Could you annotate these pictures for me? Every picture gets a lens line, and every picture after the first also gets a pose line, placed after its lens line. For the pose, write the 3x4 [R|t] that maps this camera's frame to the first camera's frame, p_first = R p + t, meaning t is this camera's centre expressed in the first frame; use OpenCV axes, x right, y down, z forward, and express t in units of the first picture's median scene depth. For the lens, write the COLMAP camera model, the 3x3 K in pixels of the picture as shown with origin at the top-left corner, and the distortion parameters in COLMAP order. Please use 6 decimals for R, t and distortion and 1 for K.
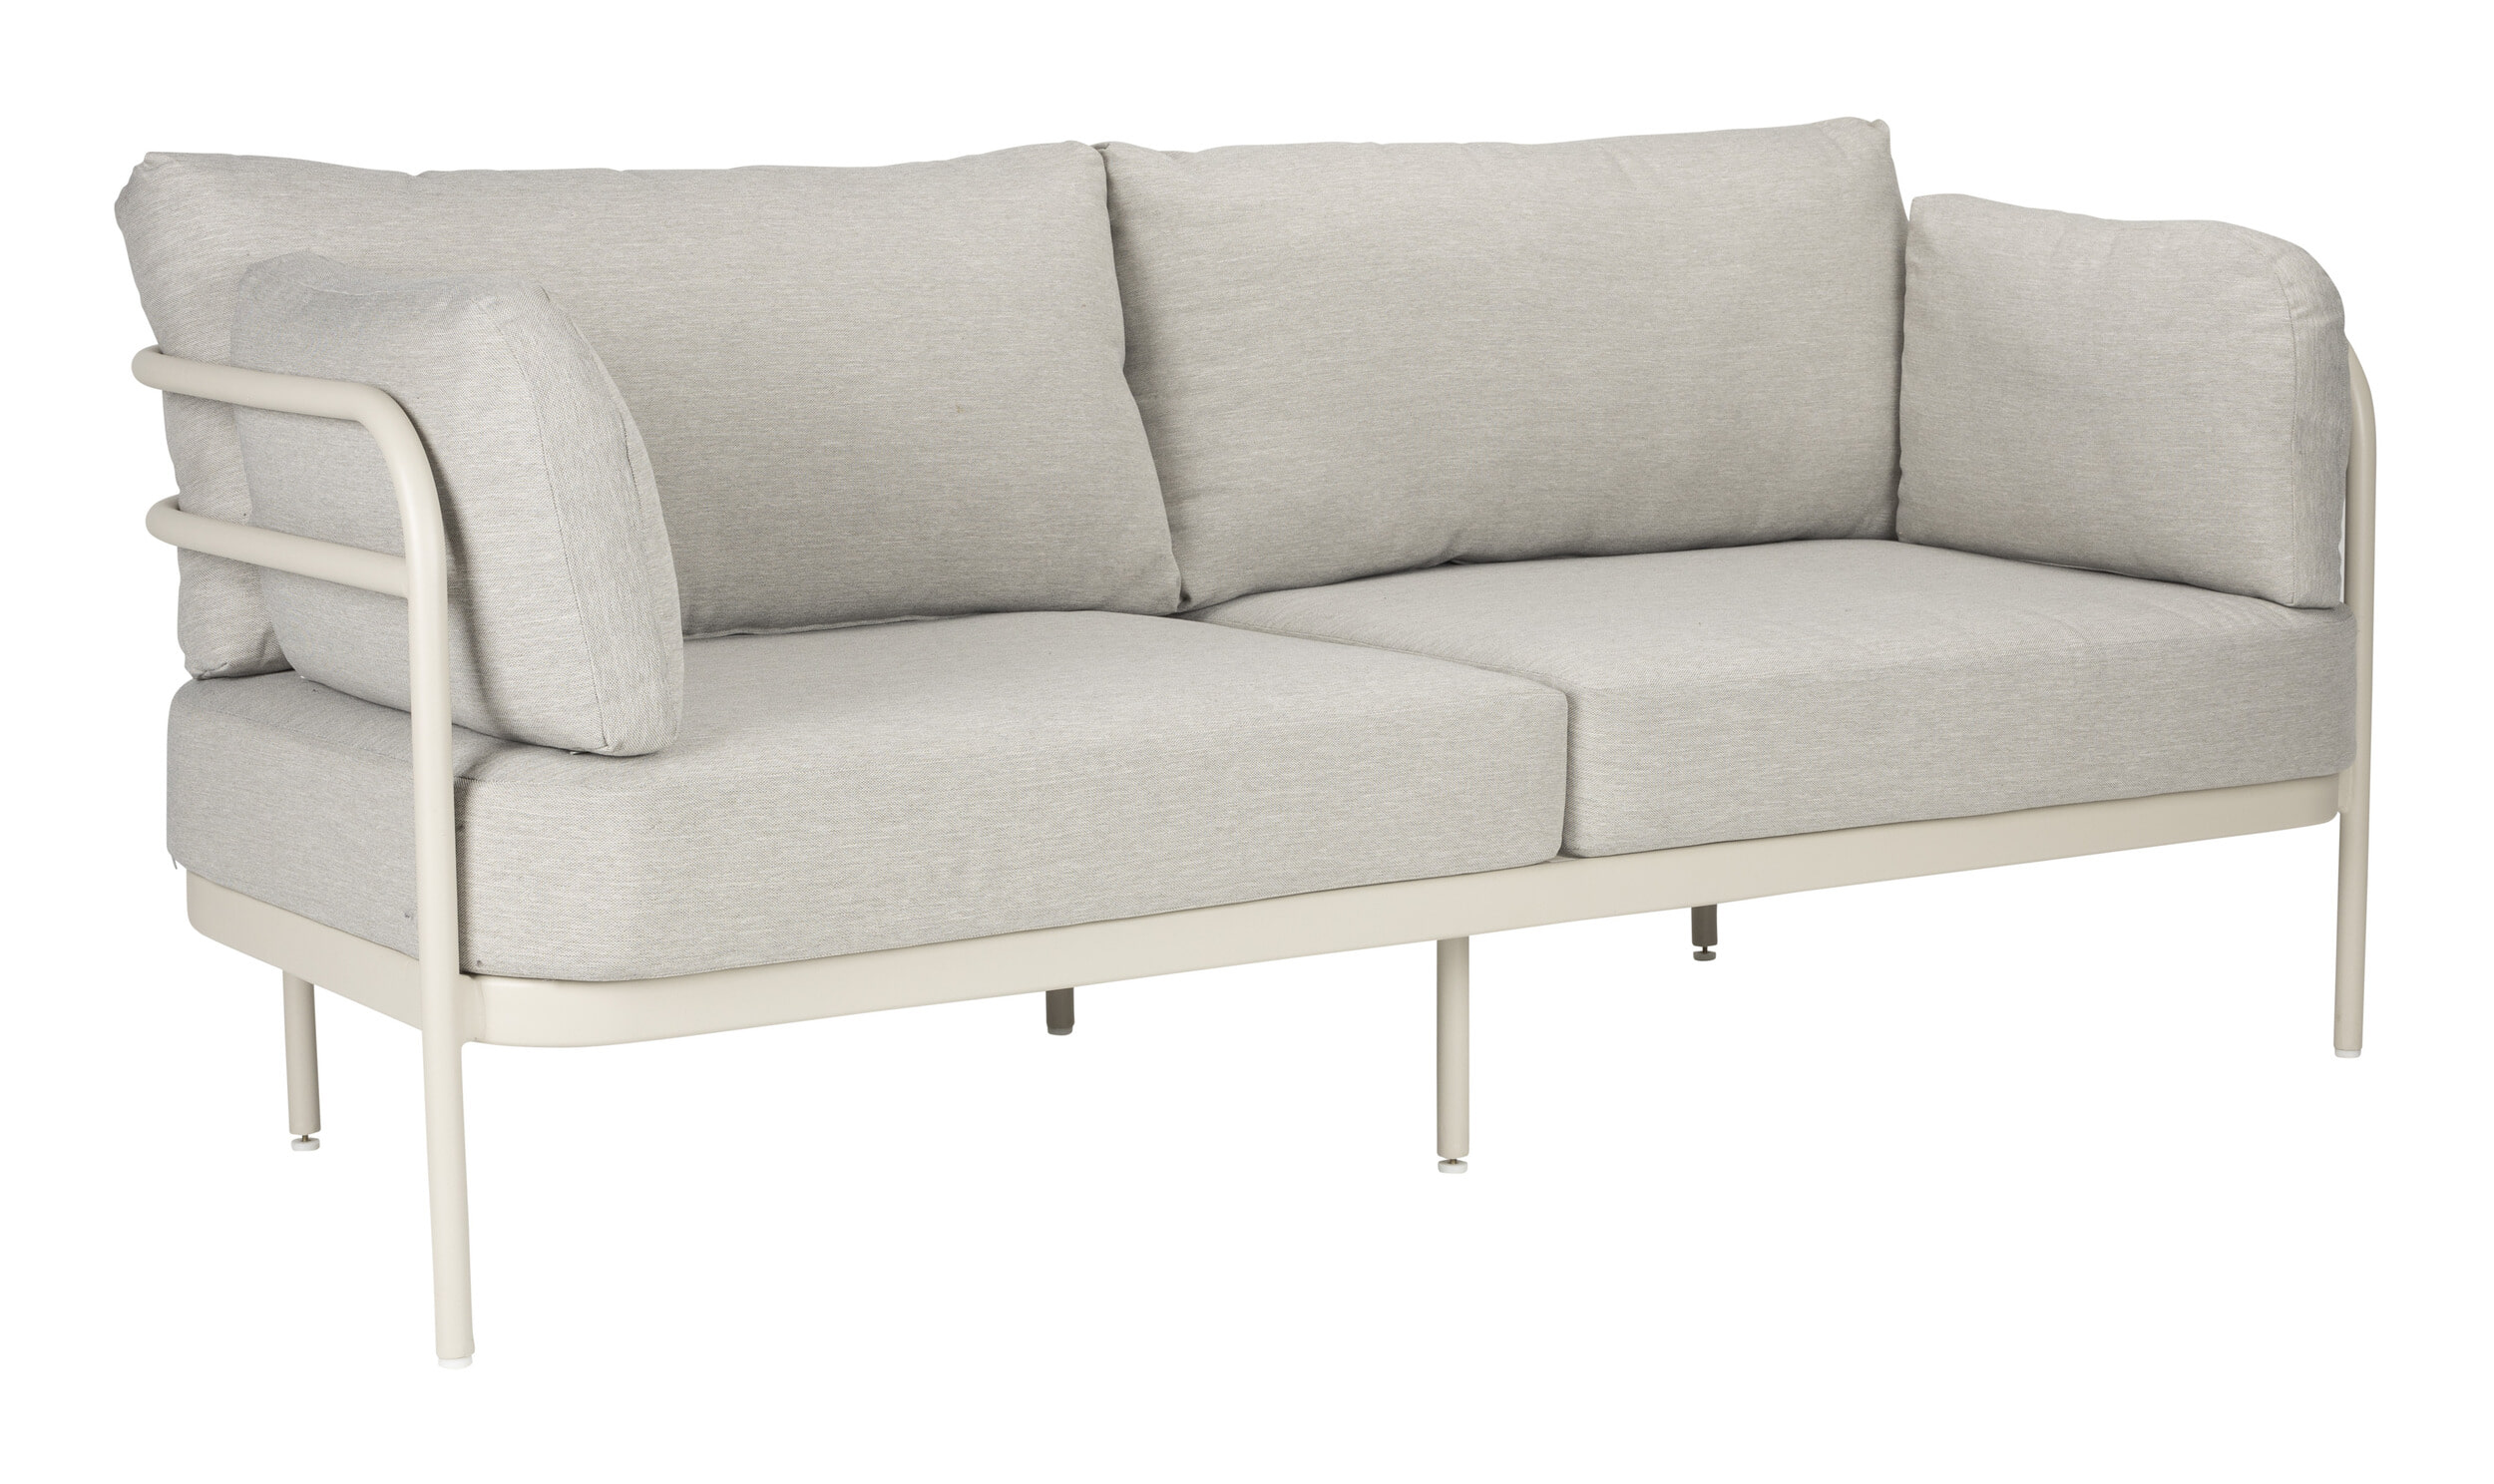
lens RADIAL K [[4017.9, 0, 1172.9], [0, 4017.9, 1069.8], [0, 0, 1]] dist [-0.001476, -0.001332]
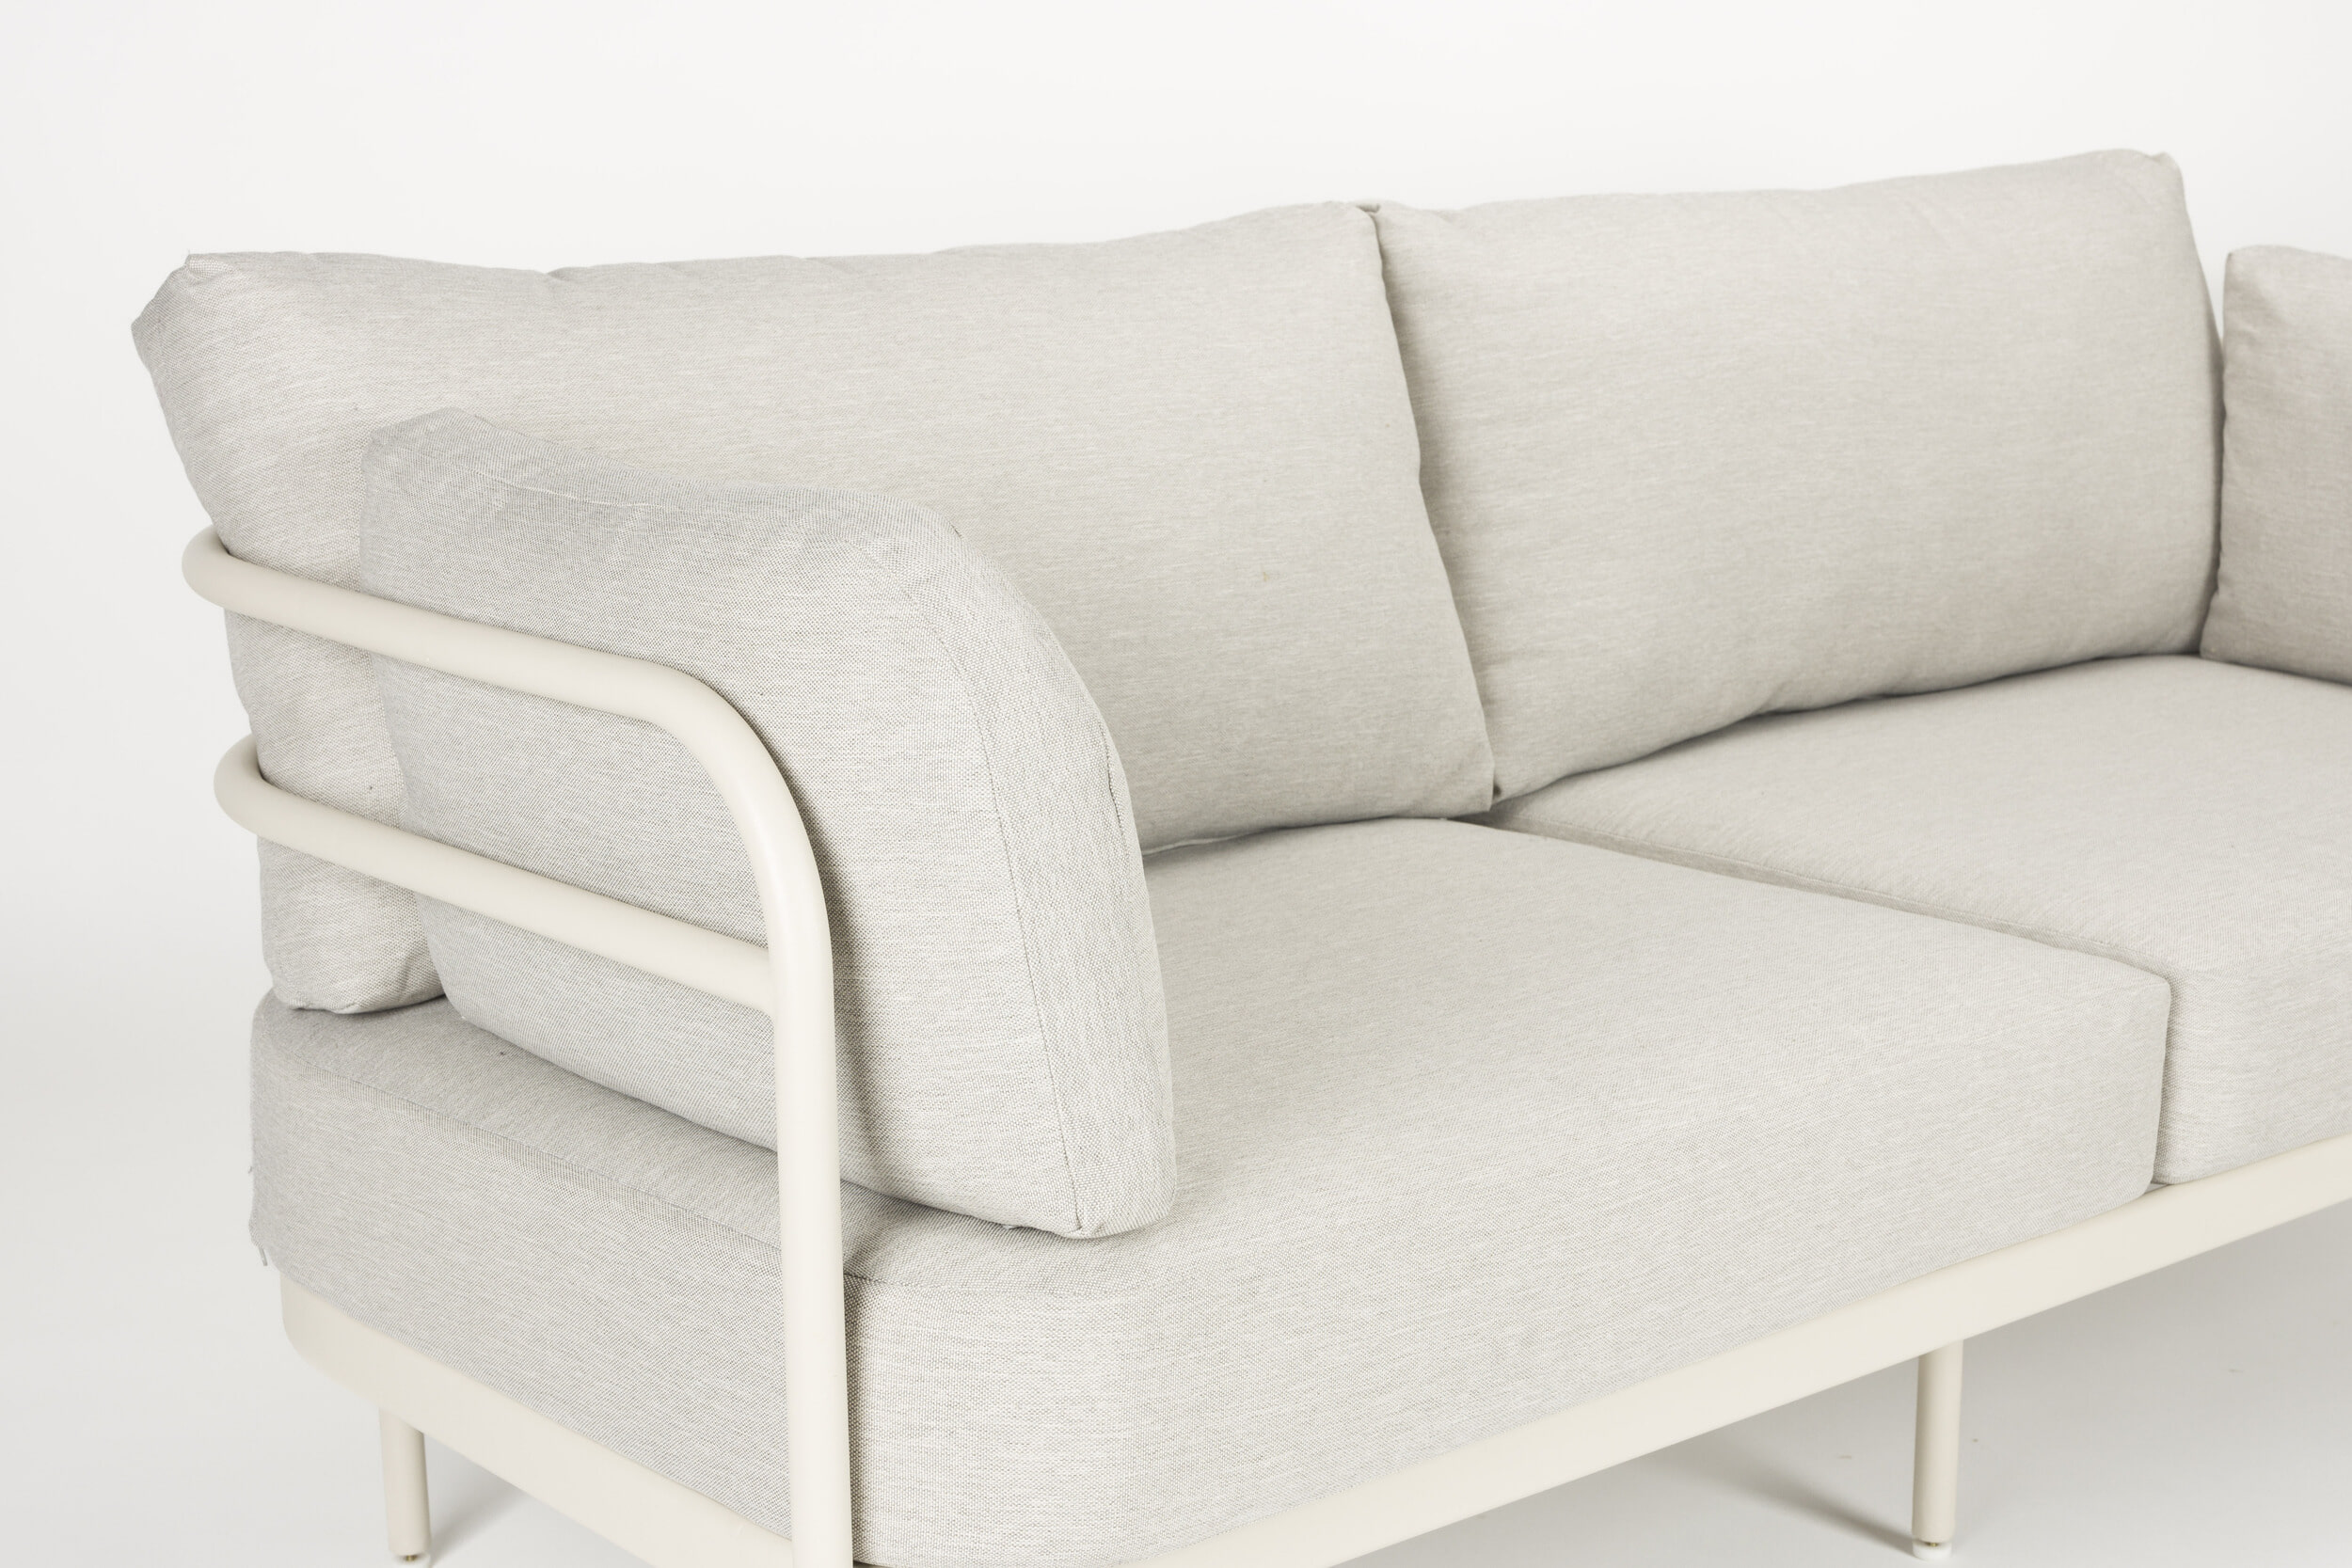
lens RADIAL K [[3417.5, 0, 1169.9], [0, 3417.5, 1126.1], [0, 0, 1]] dist [-0.007716, 0.019624]
pose [[0.991381, -0.037006, 0.125672, -0.169920], [0.027554, 0.996717, 0.076137, -0.120885], [-0.128077, -0.072018, 0.989146, 0.391203]]
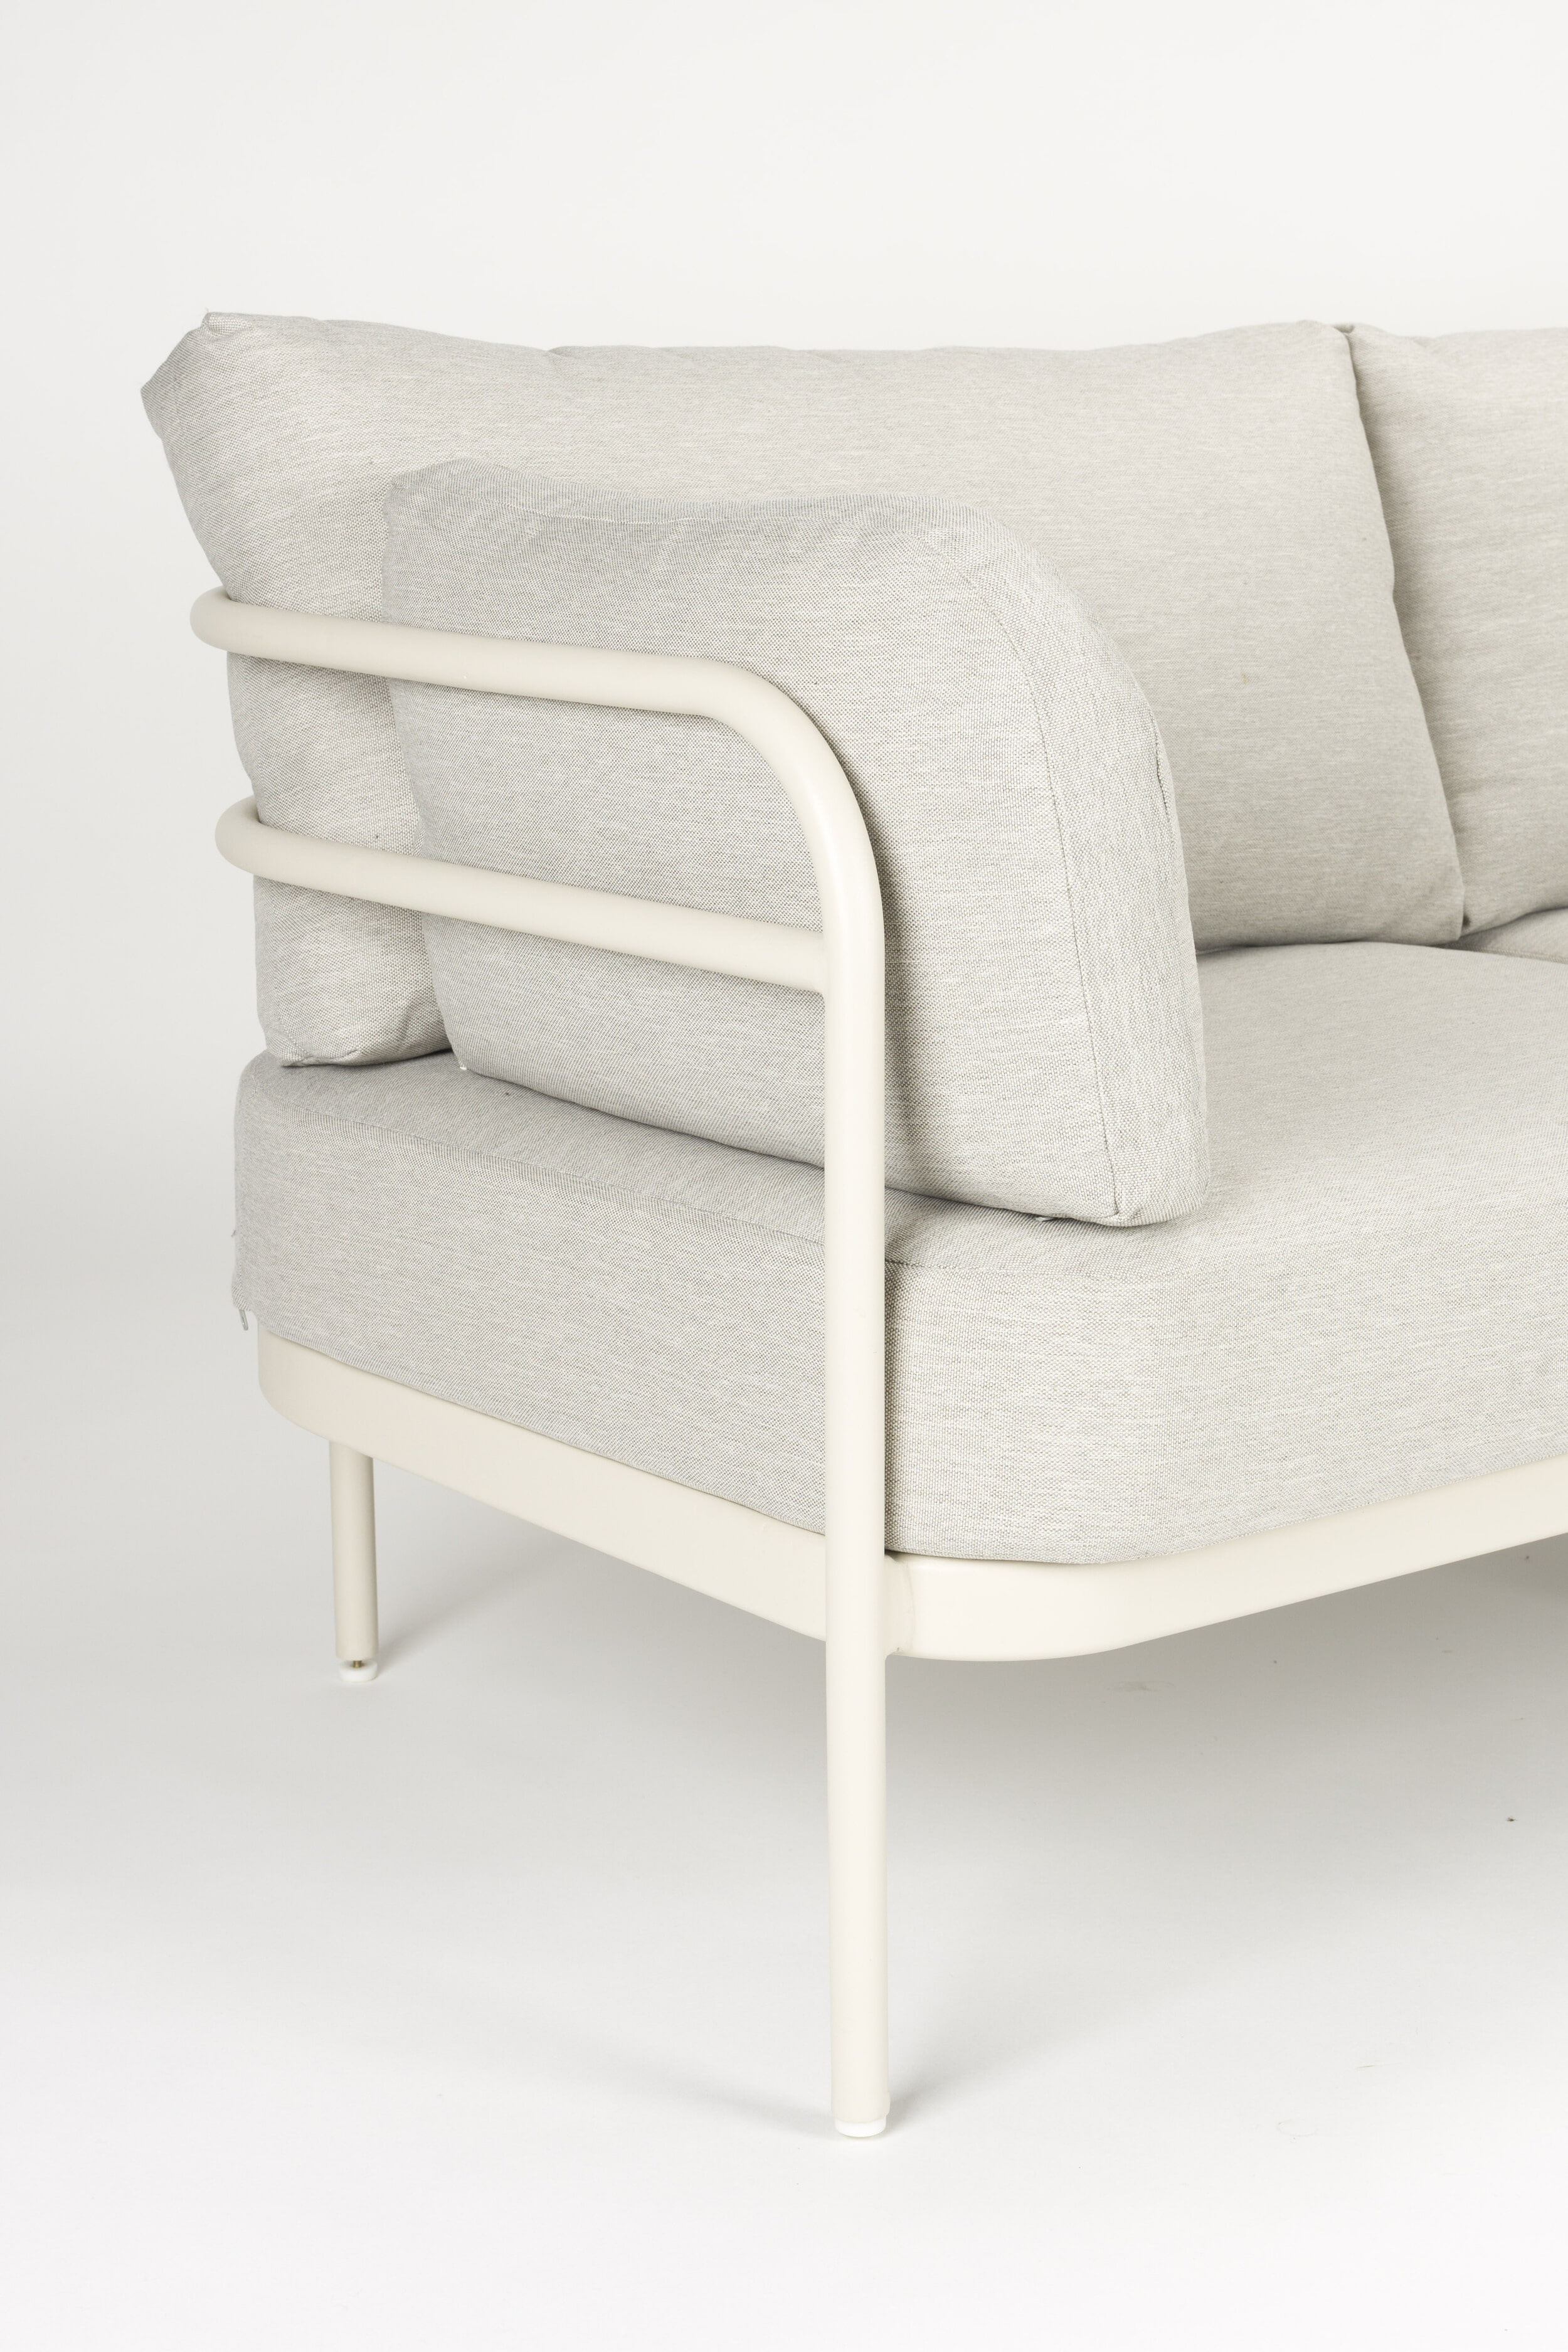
lens RADIAL K [[3729.9, 0, 853.3], [0, 3729.9, 1386.8], [0, 0, 1]] dist [-0.001369, 0.004336]
pose [[0.995474, -0.016535, 0.093589, -0.210383], [0.012869, 0.999131, 0.039643, -0.066966], [-0.094163, -0.038259, 0.994821, 0.340454]]
